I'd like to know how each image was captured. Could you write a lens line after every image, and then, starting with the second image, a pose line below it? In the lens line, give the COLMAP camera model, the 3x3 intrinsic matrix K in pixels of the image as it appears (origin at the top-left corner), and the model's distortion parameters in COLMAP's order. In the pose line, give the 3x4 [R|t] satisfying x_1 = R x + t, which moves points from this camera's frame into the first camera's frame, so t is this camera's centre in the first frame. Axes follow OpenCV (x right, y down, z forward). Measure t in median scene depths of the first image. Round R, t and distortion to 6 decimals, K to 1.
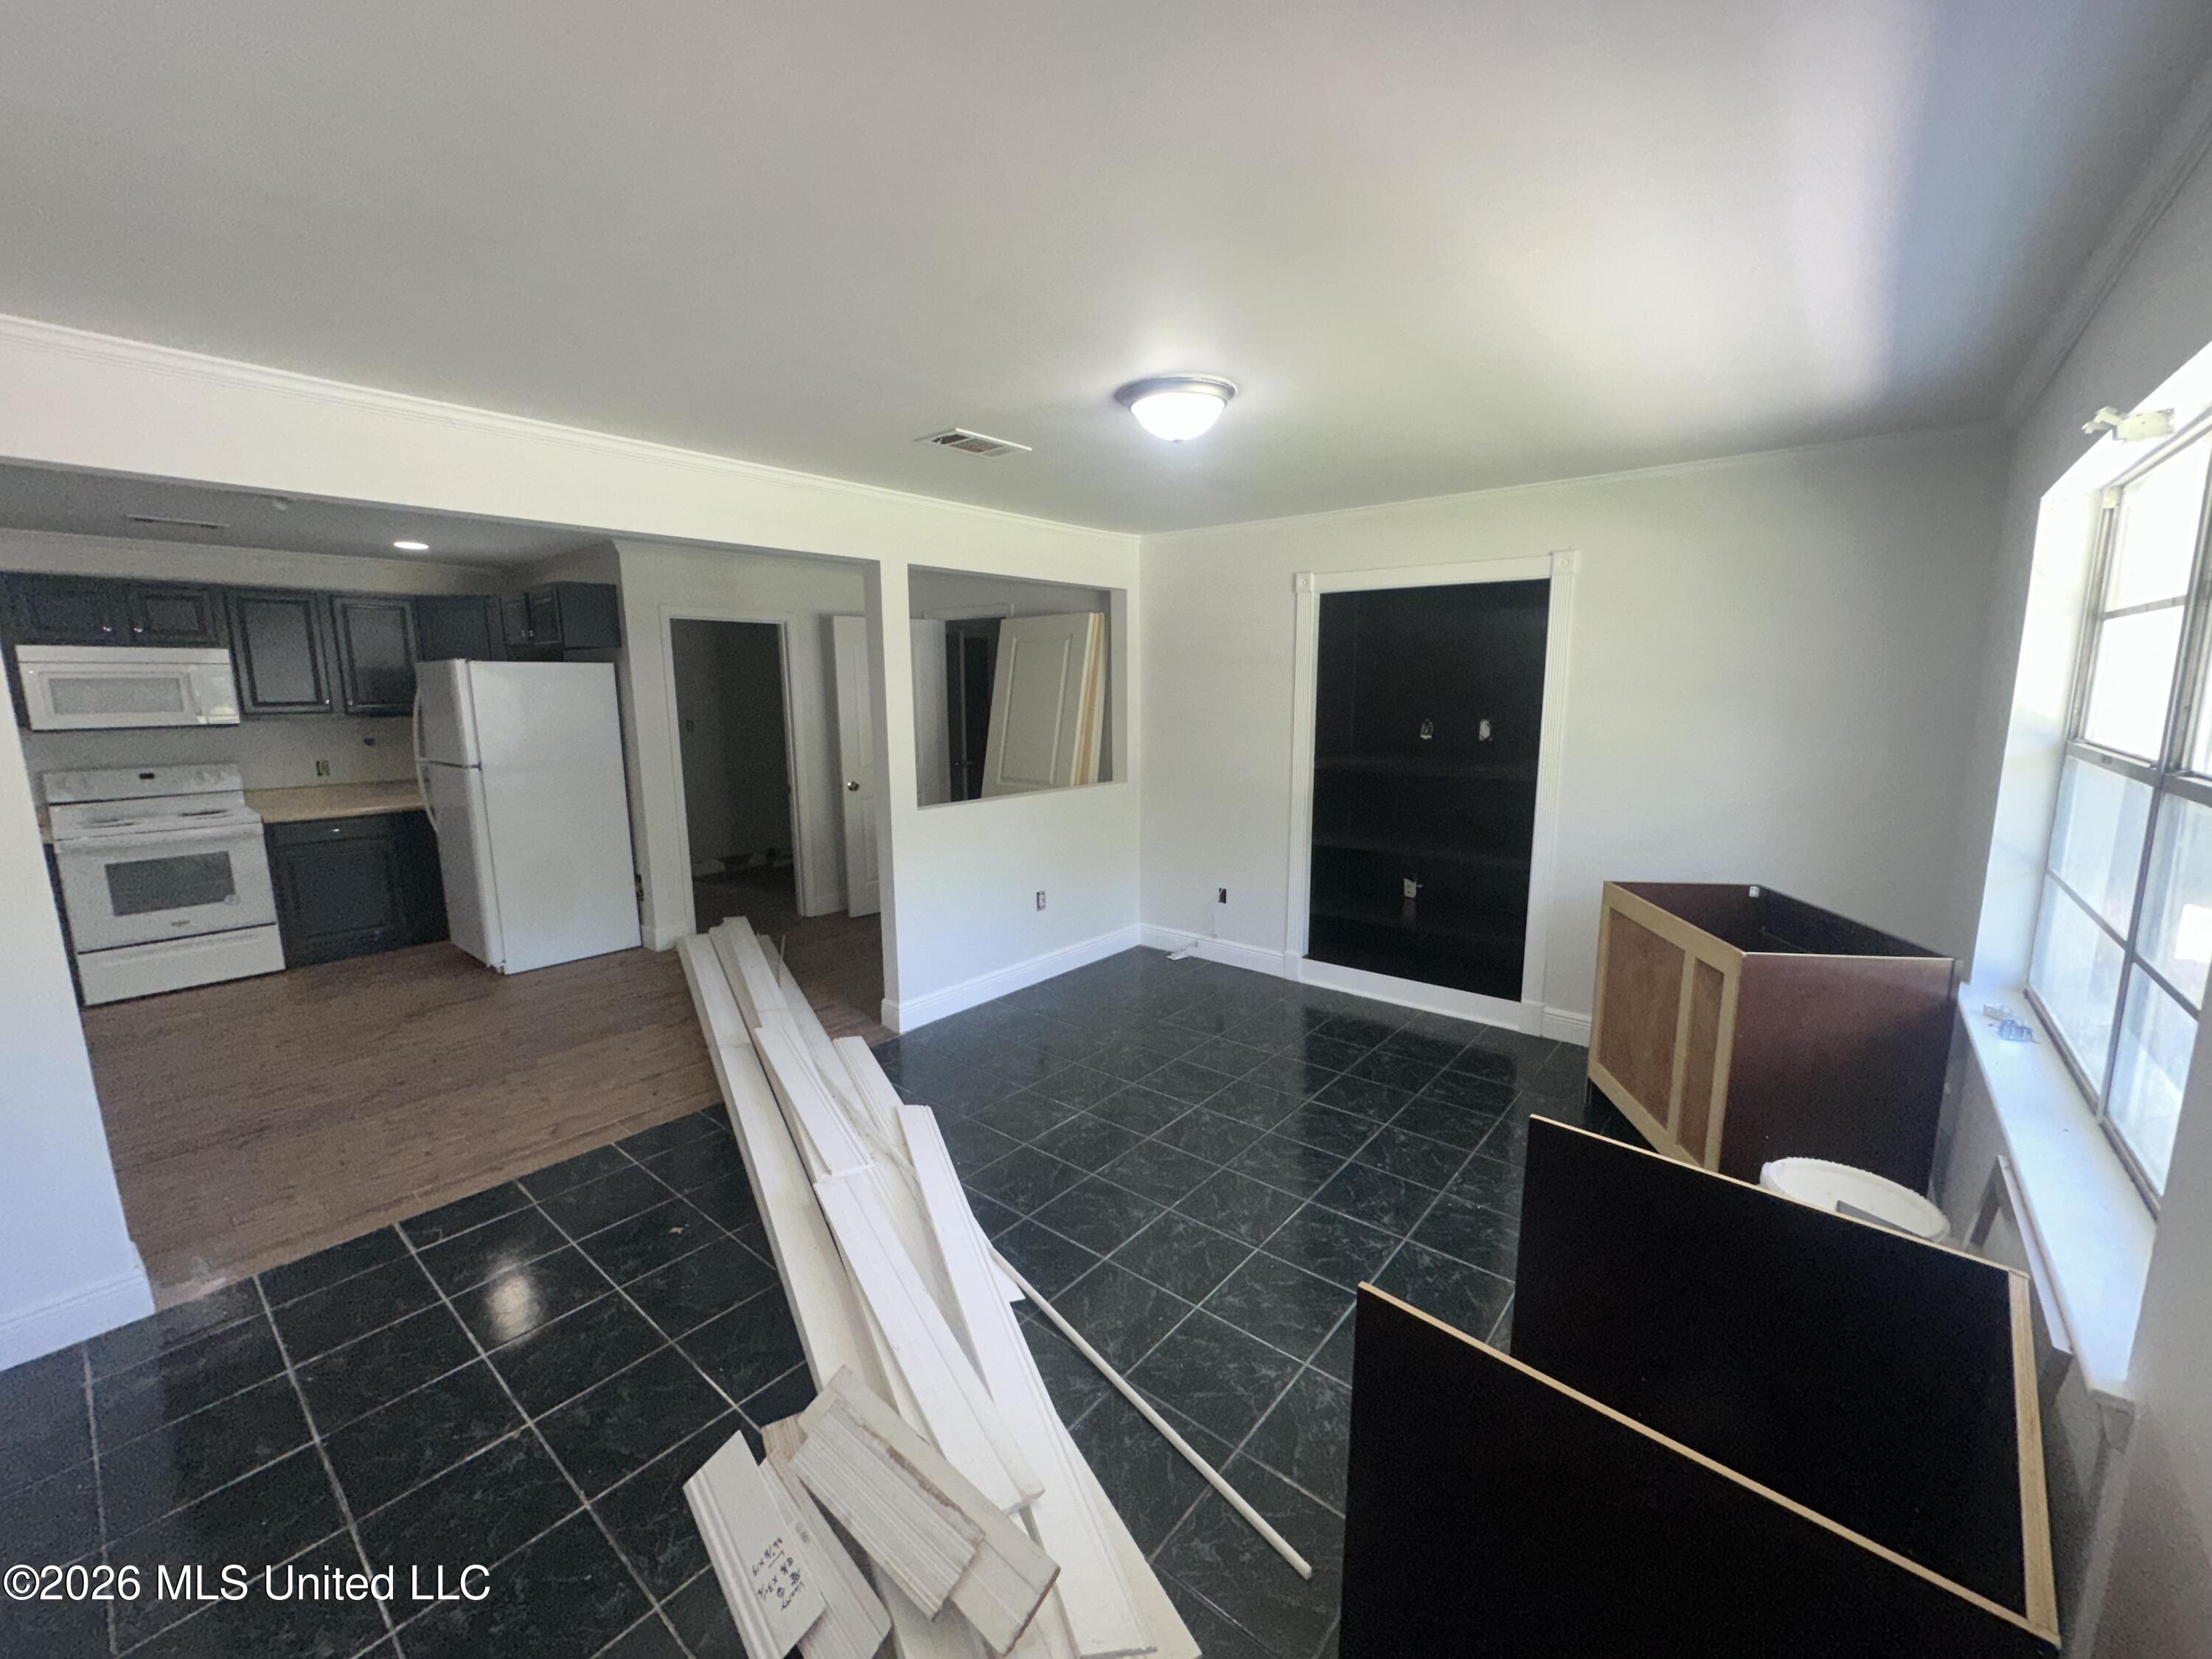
lens RADIAL K [[886.3, 0, 1110.5], [0, 886.3, 828.9], [0, 0, 1]] dist [-0.004518, 0.000642]
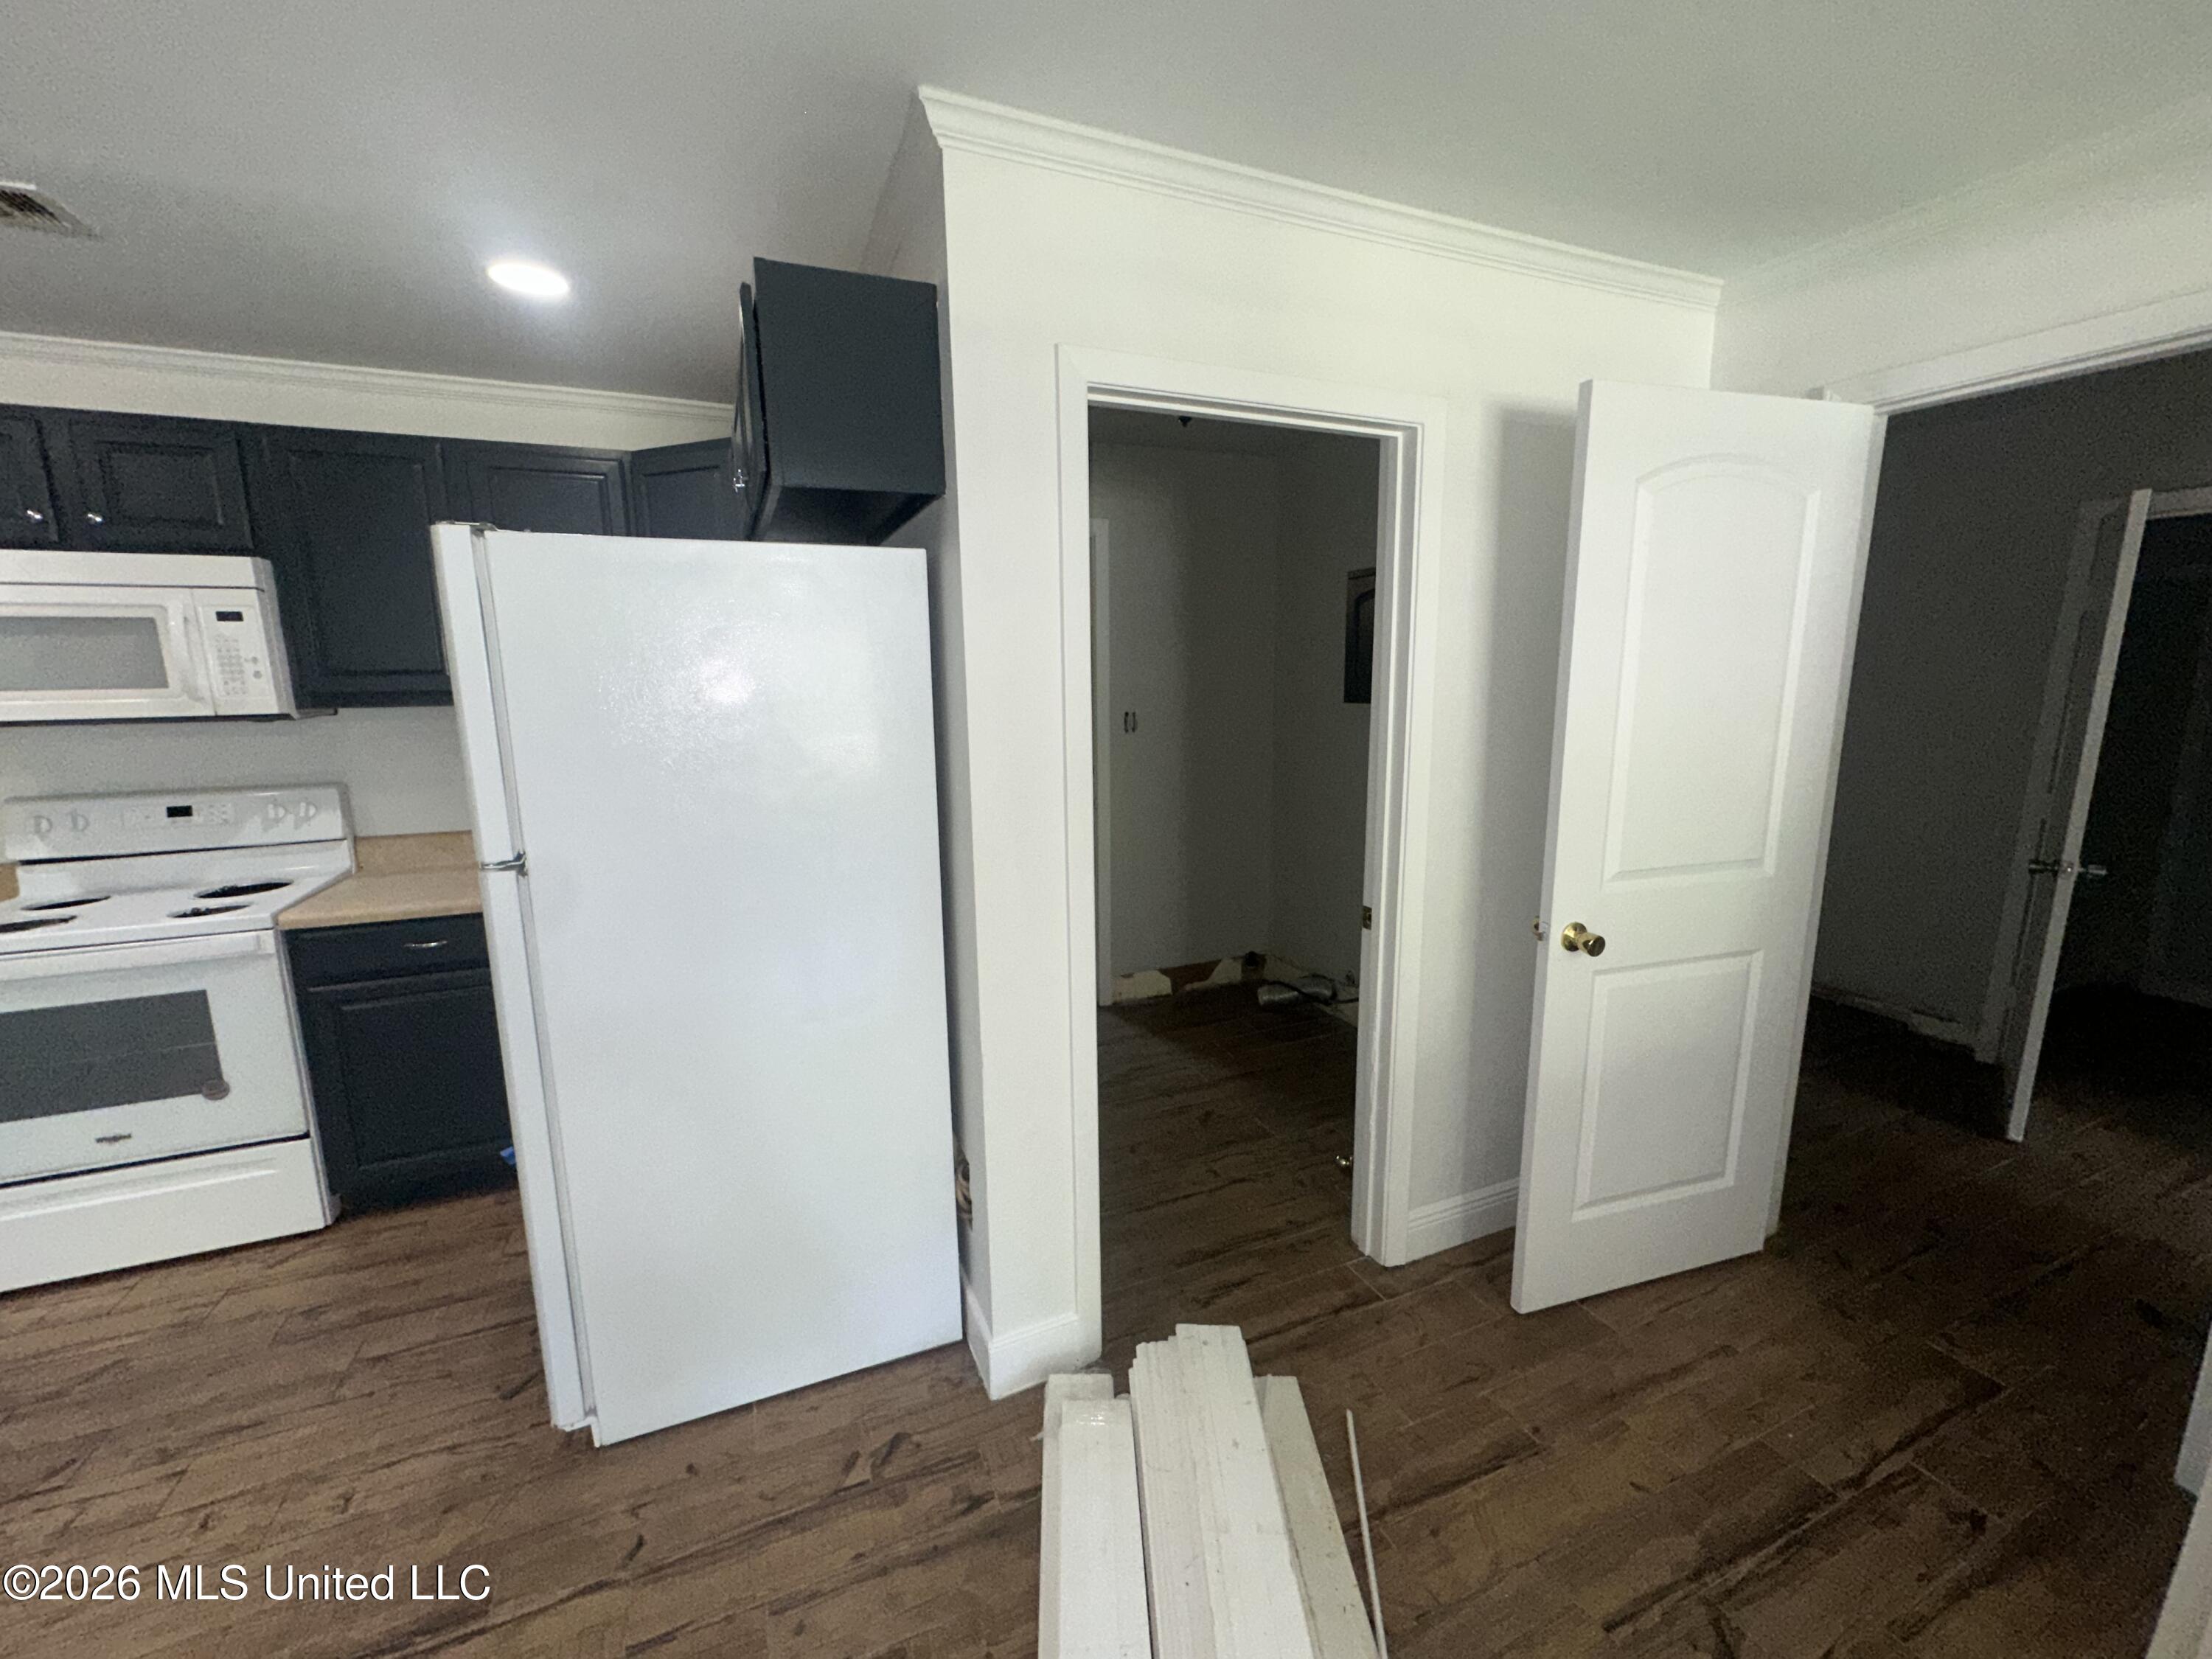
lens RADIAL K [[886.3, 0, 1099.6], [0, 886.3, 827.5], [0, 0, 1]] dist [-0.004518, 0.000642]
pose [[0.886853, 0.077100, -0.455573, -0.367373], [-0.068423, 0.997023, 0.035536, -0.105928], [0.456957, -0.000344, 0.889489, 0.781347]]
